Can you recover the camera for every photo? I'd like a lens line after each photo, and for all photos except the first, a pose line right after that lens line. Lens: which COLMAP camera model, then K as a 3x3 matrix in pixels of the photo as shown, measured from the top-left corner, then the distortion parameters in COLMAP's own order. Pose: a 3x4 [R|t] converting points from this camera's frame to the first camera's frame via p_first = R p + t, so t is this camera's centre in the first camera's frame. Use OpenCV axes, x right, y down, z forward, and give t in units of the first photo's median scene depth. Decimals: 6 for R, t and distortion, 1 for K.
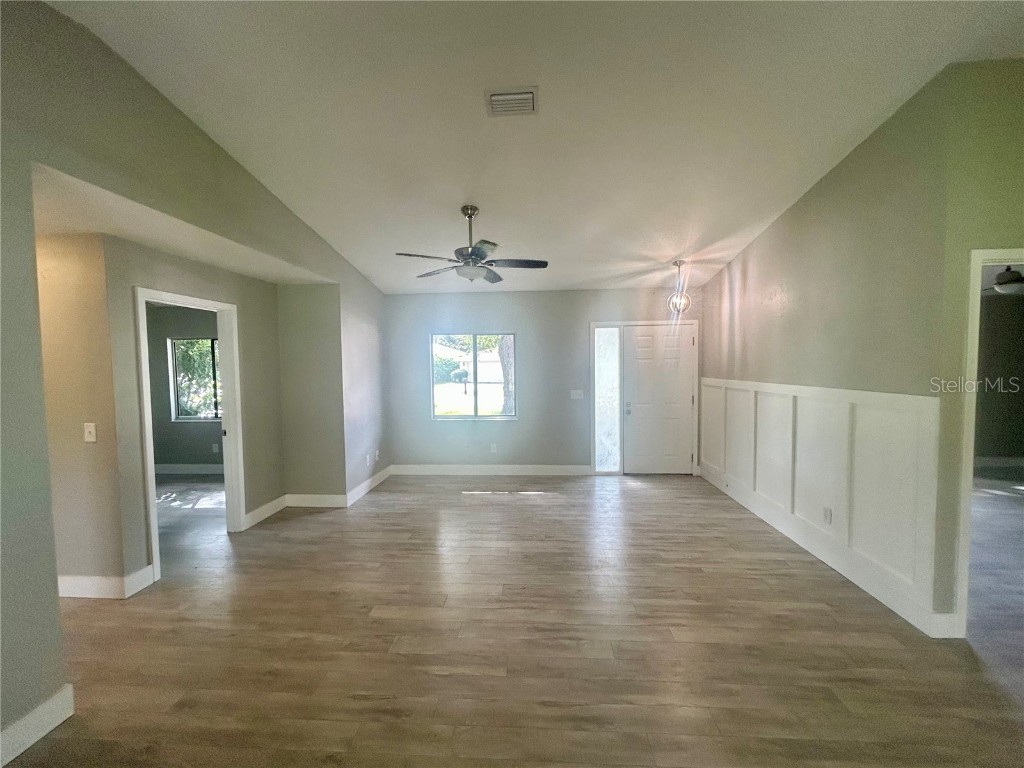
lens RADIAL K [[413.4, 0, 512.0], [0, 413.4, 384.0], [0, 0, 1]] dist [-0.000965, -0.000157]
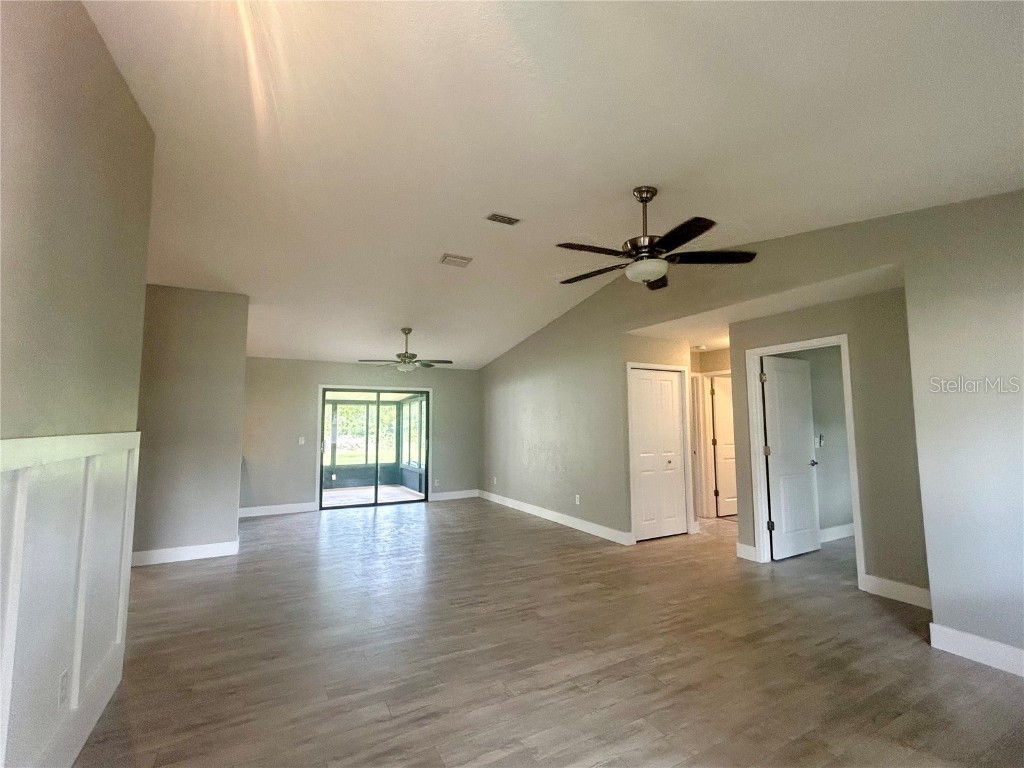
lens RADIAL K [[456.2, 0, 512.0], [0, 456.2, 384.0], [0, 0, 1]] dist [0.001864, 0.000929]
pose [[-0.845985, -0.026438, -0.532551, 0.546624], [-0.008463, 0.999310, -0.036165, -0.039117], [0.533140, -0.026088, -0.845625, 1.598534]]
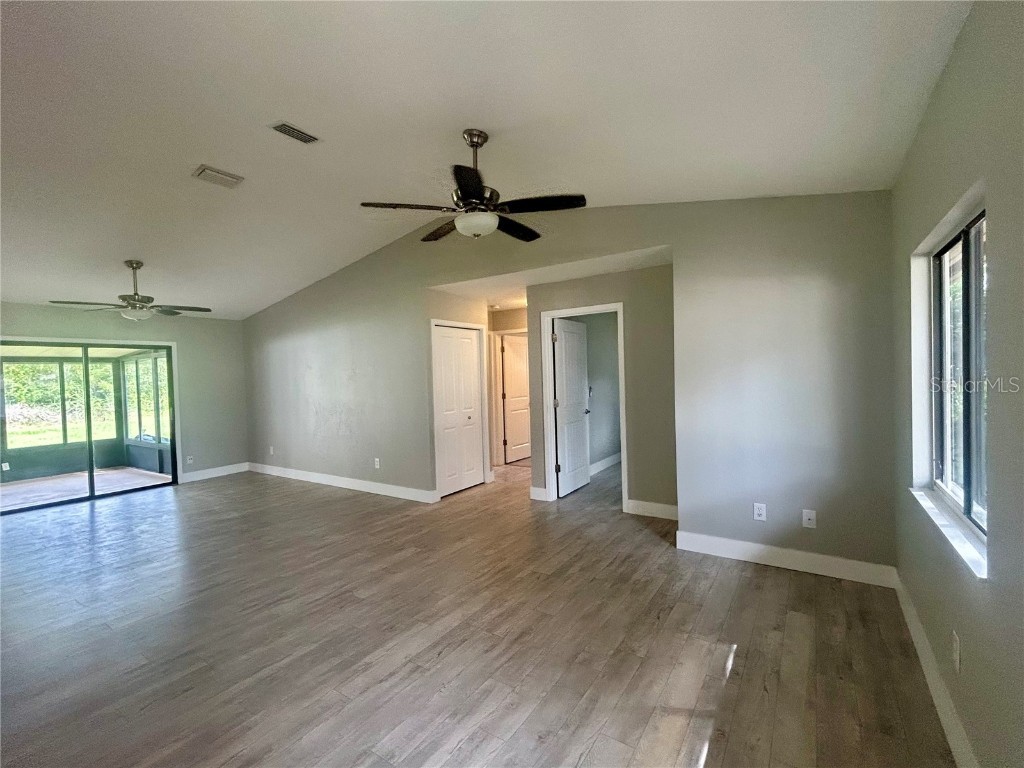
lens RADIAL K [[456.2, 0, 512.0], [0, 456.2, 384.0], [0, 0, 1]] dist [0.001864, 0.000929]
pose [[-0.500909, 0.048596, -0.864135, 0.562089], [-0.007135, 0.998157, 0.060269, -0.051273], [0.865471, 0.036354, -0.499639, 1.482491]]
